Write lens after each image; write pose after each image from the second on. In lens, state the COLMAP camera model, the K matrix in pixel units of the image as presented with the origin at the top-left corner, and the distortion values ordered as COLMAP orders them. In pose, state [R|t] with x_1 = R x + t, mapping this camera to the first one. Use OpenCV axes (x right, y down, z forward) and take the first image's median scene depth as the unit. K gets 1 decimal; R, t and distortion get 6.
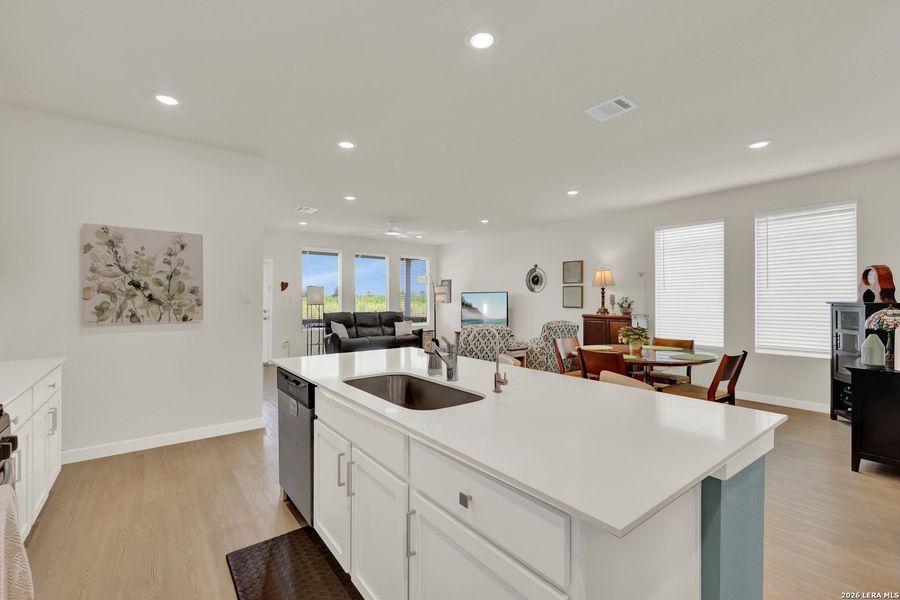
lens RADIAL K [[386.9, 0, 447.4], [0, 386.9, 294.0], [0, 0, 1]] dist [0.003185, 0.000492]
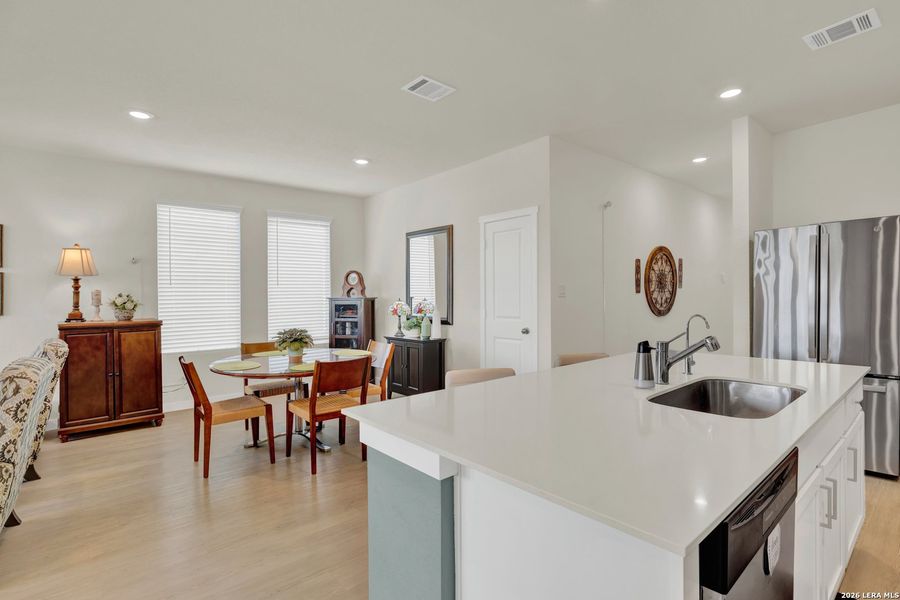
lens RADIAL K [[434.0, 0, 430.5], [0, 434.0, 293.3], [0, 0, 1]] dist [0.000935, 0.000238]
pose [[-0.029524, 0.003366, 0.999558, -0.319265], [-0.002748, 0.999990, -0.003449, 0.008882], [-0.999560, -0.002849, -0.029515, 0.529136]]
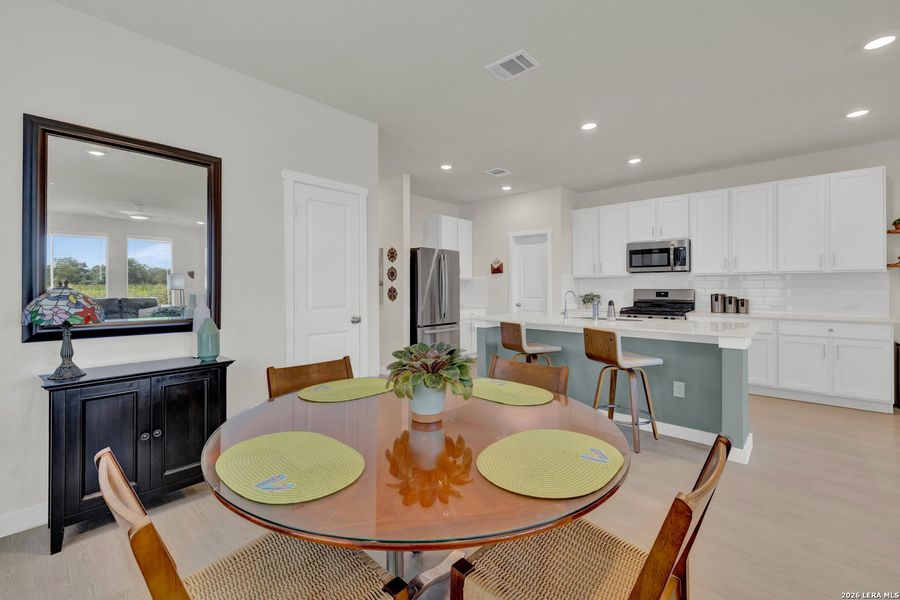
lens RADIAL K [[384.8, 0, 445.3], [0, 384.8, 286.9], [0, 0, 1]] dist [-0.000445, -0.000283]
pose [[-0.984853, 0.001381, -0.173386, 0.367634], [0.004661, 0.999818, -0.018511, 0.029127], [0.173329, -0.019039, -0.984680, 0.952053]]
